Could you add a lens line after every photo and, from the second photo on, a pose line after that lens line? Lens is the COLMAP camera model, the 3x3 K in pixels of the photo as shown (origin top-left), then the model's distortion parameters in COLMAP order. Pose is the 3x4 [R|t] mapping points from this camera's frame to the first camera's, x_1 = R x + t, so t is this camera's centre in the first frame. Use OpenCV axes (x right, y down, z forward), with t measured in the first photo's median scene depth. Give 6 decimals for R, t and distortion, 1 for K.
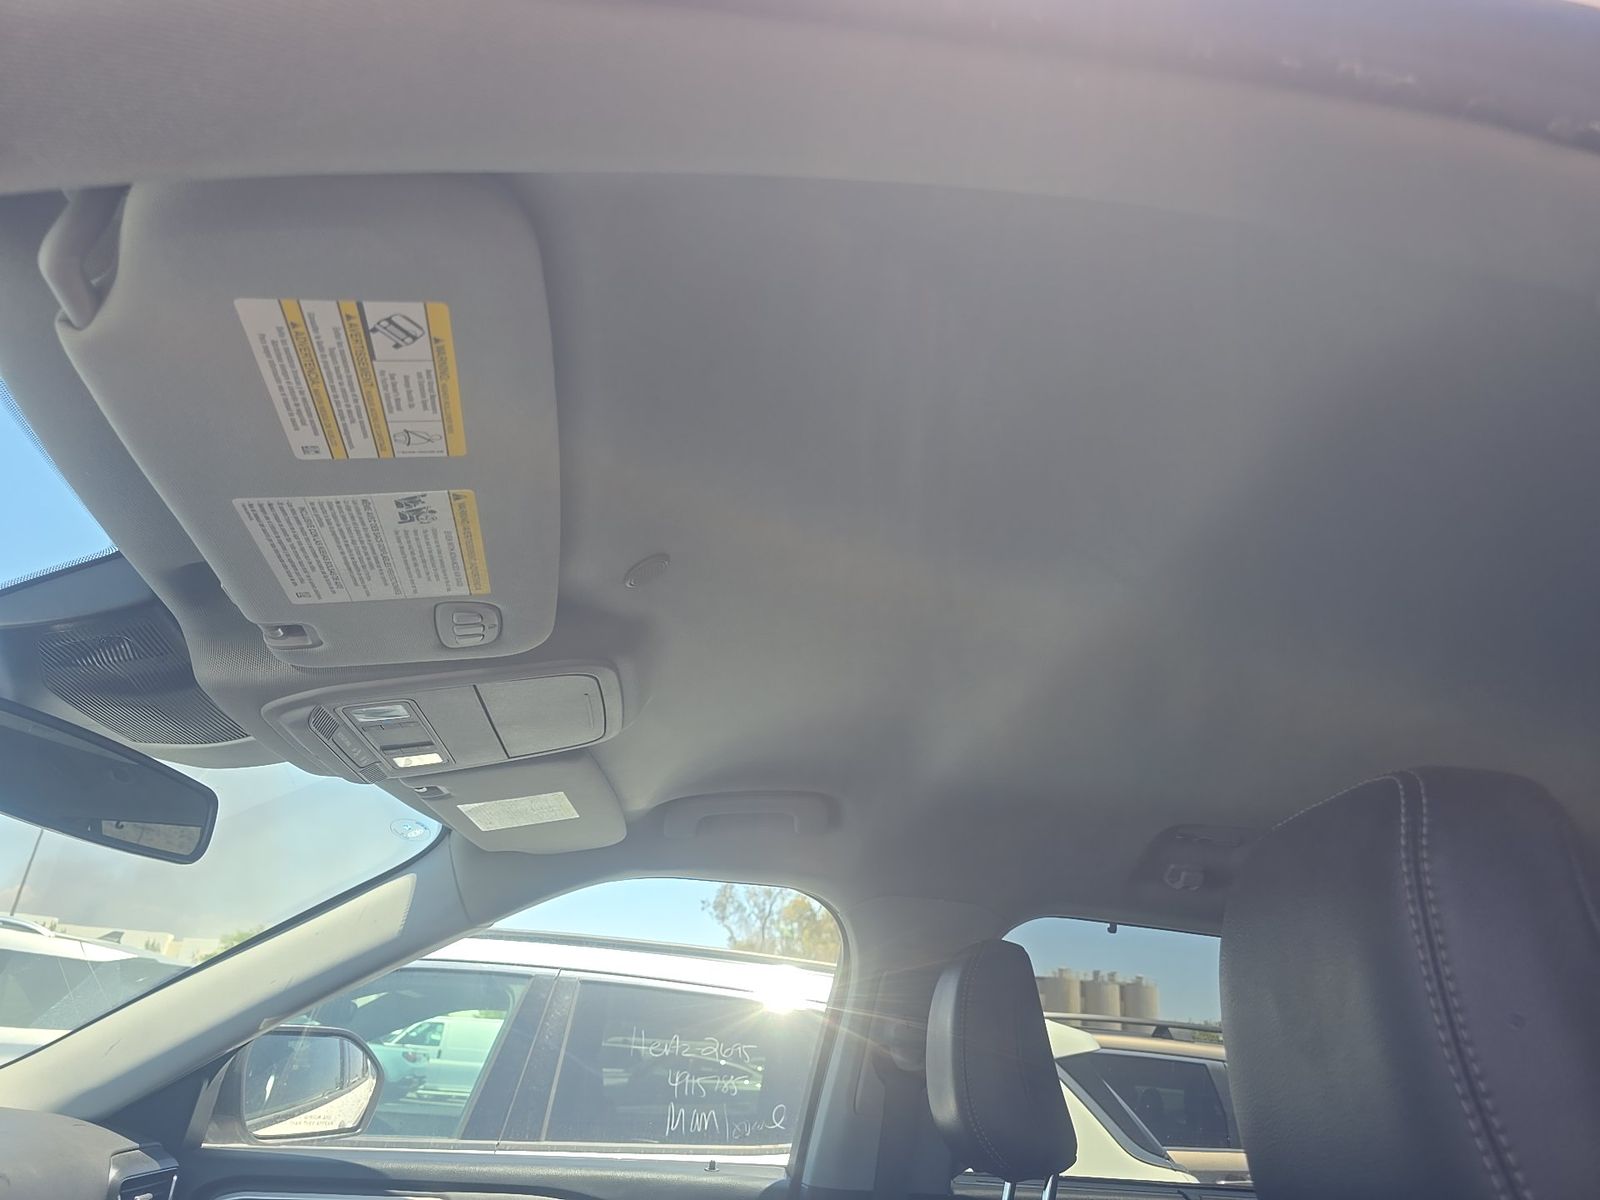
lens RADIAL K [[1078.7, 0, 793.8], [0, 1078.7, 608.0], [0, 0, 1]] dist [0.074194, -0.115362]
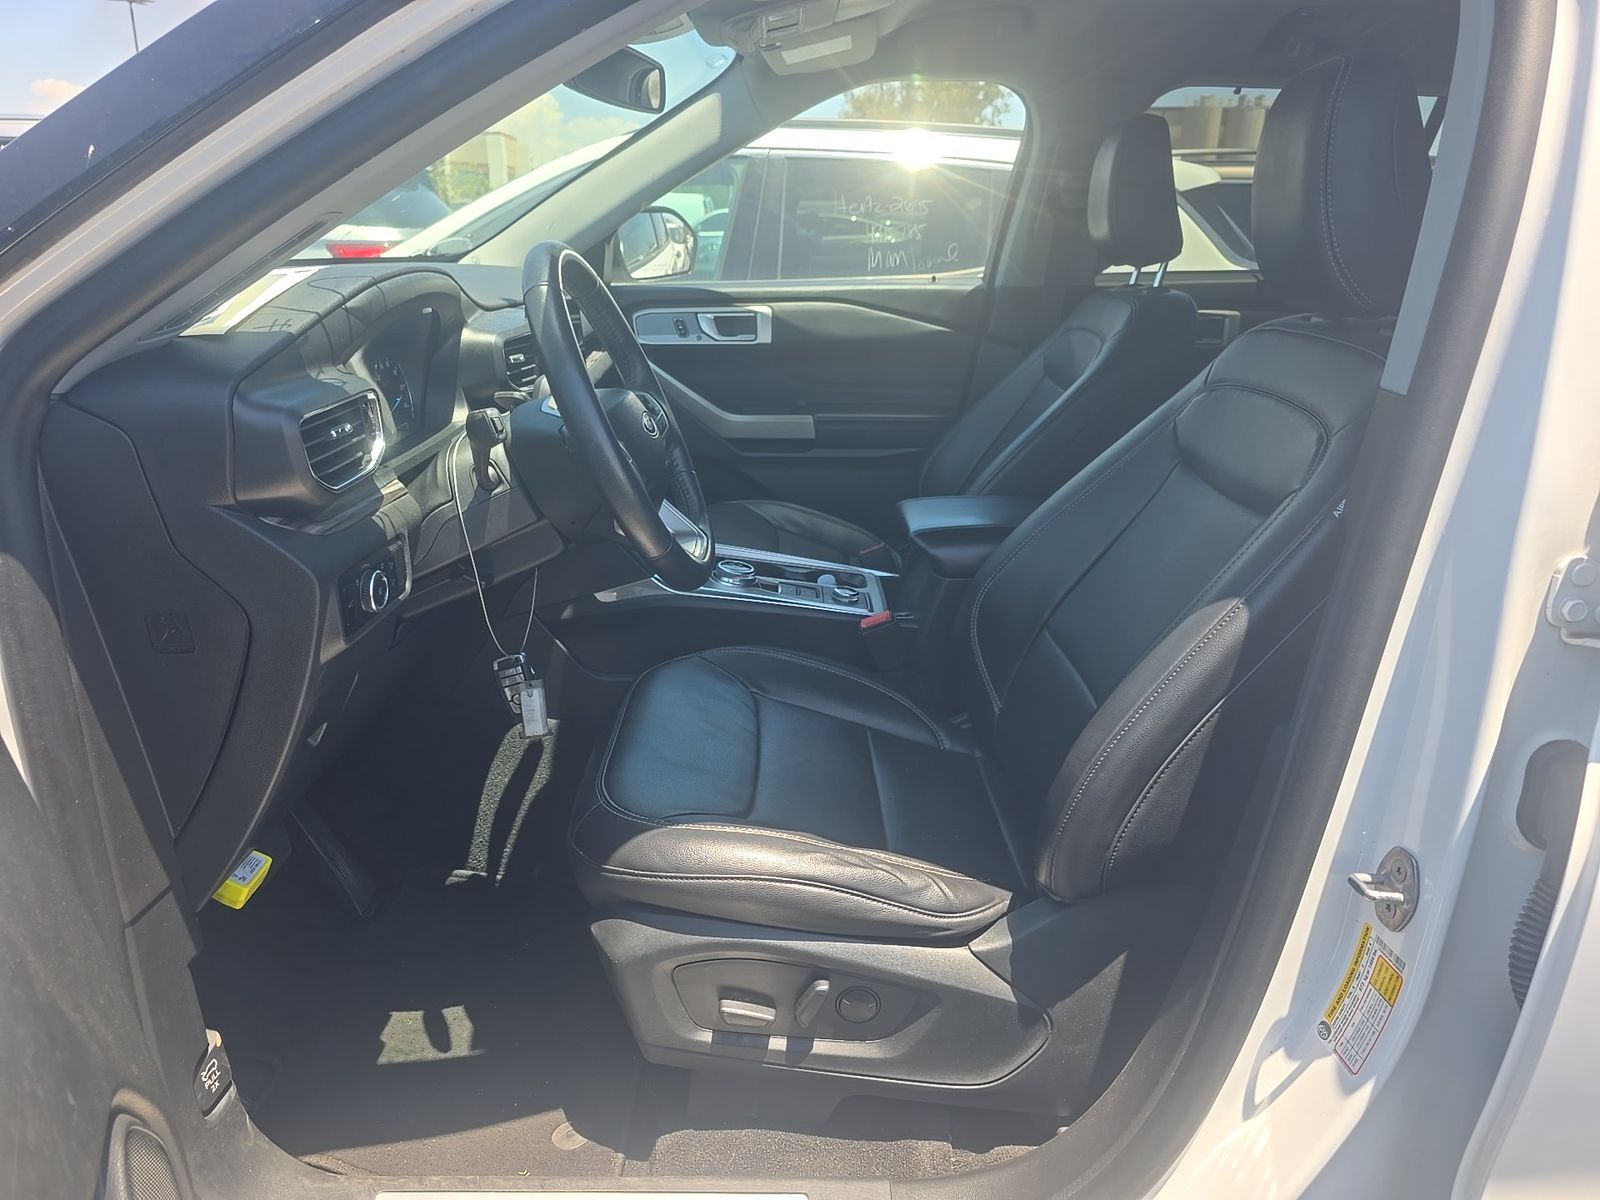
lens RADIAL K [[1078.7, 0, 793.8], [0, 1078.7, 608.0], [0, 0, 1]] dist [0.074194, -0.115362]
pose [[0.992702, -0.022260, -0.118523, -0.099797], [0.096253, 0.738362, 0.667501, -0.182417], [0.072654, -0.674038, 0.735115, -0.443369]]
